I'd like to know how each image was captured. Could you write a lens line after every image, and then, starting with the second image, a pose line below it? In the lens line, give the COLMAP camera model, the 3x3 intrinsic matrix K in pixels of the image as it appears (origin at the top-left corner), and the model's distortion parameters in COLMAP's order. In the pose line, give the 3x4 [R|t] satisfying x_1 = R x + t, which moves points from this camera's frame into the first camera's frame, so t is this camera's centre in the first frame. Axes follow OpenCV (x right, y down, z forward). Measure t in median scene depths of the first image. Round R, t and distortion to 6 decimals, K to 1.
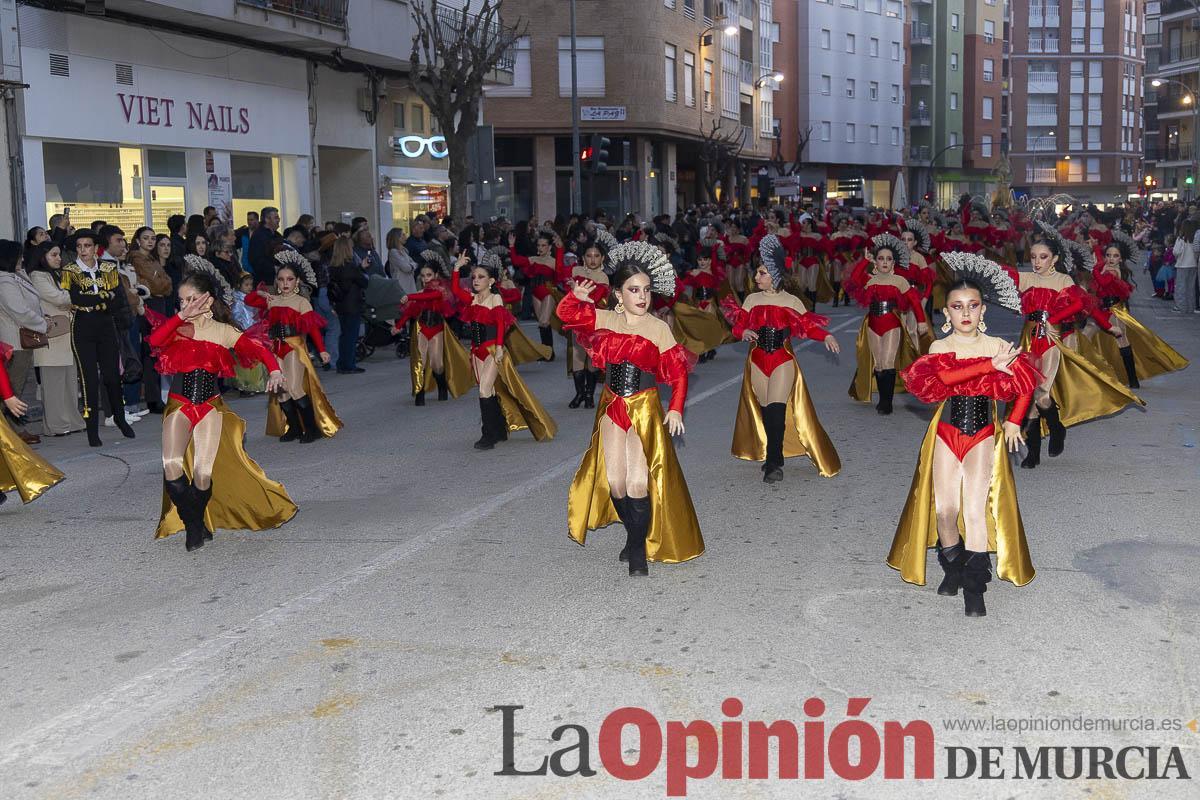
lens RADIAL K [[1465.2, 0, 601.6], [0, 1465.2, 401.6], [0, 0, 1]] dist [0.014309, -0.003925]
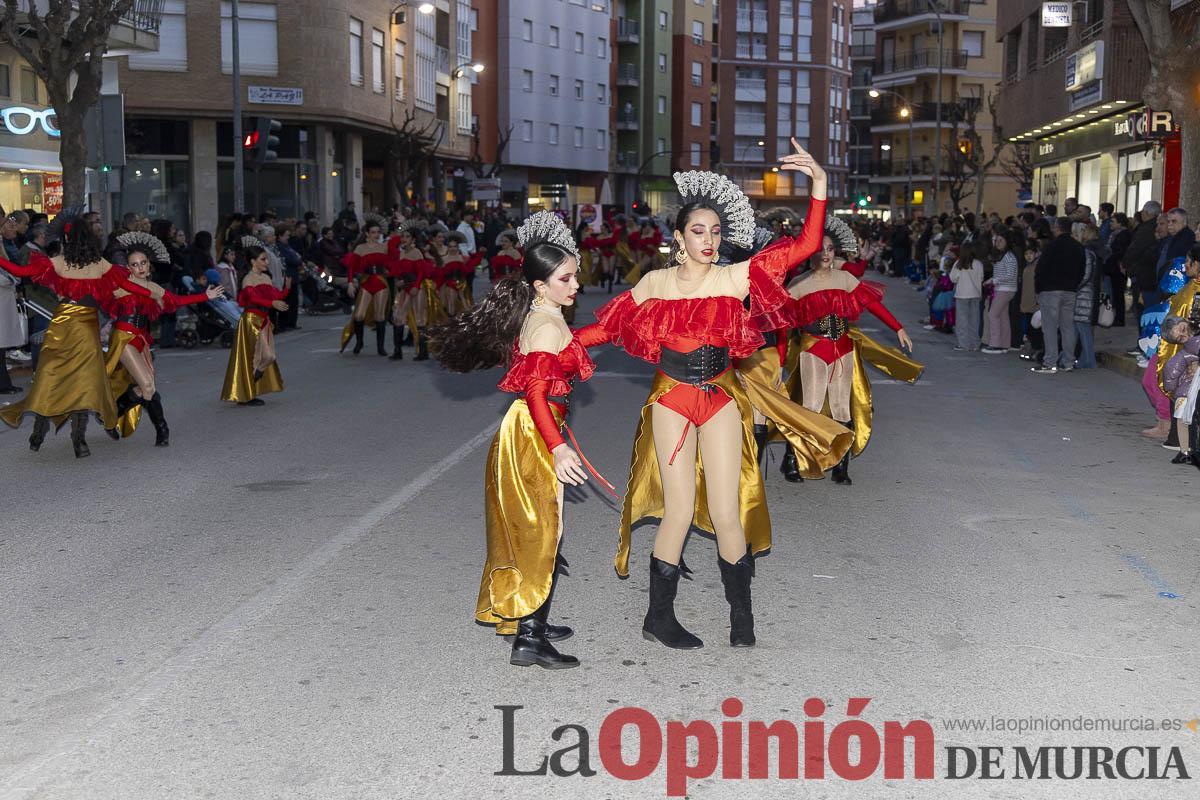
lens RADIAL K [[1559.4, 0, 602.0], [0, 1559.4, 398.3], [0, 0, 1]] dist [0.017658, -0.004956]
pose [[0.979031, 0.003881, 0.203672, 0.002591], [-0.001209, 0.999912, -0.013243, -0.009952], [-0.203706, 0.012719, 0.978950, 0.077531]]
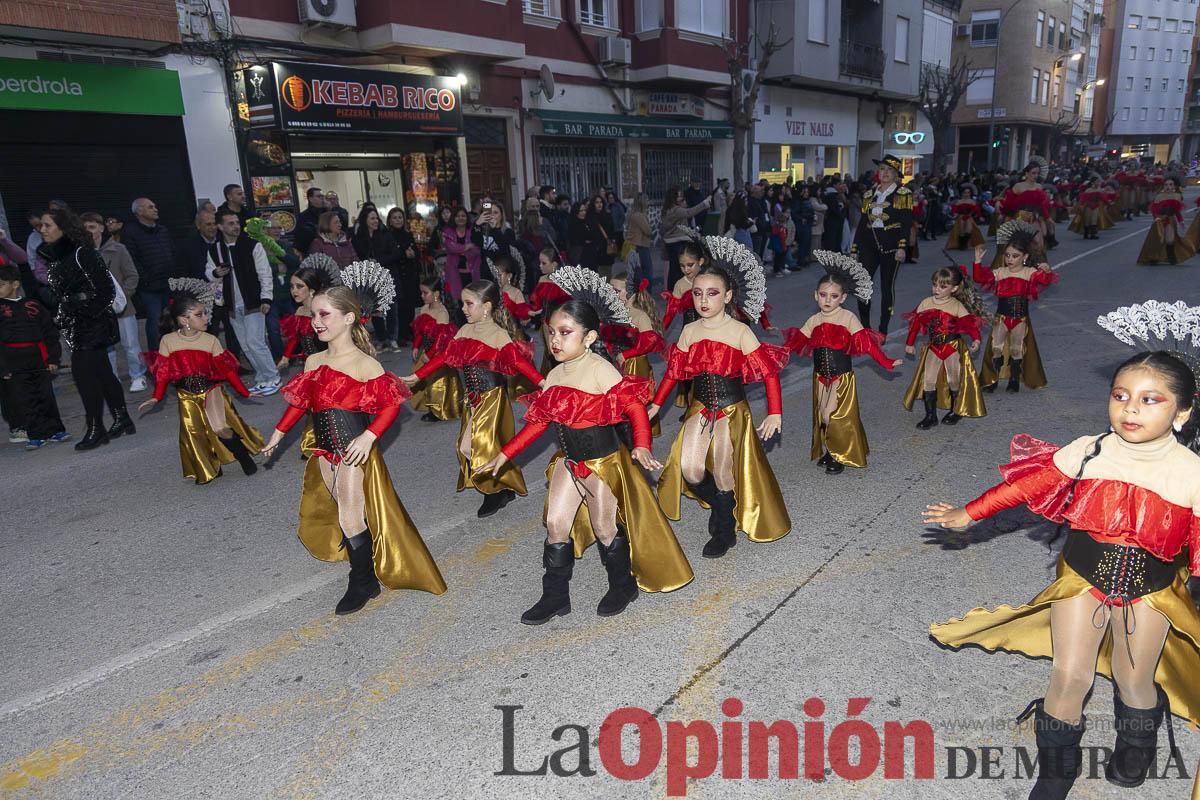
lens RADIAL K [[802.9, 0, 612.5], [0, 802.9, 408.2], [0, 0, 1]] dist [0.007853, 0.001687]
pose [[0.927217, 0.077219, -0.366478, -0.036395], [-0.021066, 0.987718, 0.154819, 0.015583], [0.373932, -0.135830, 0.917456, -0.114327]]
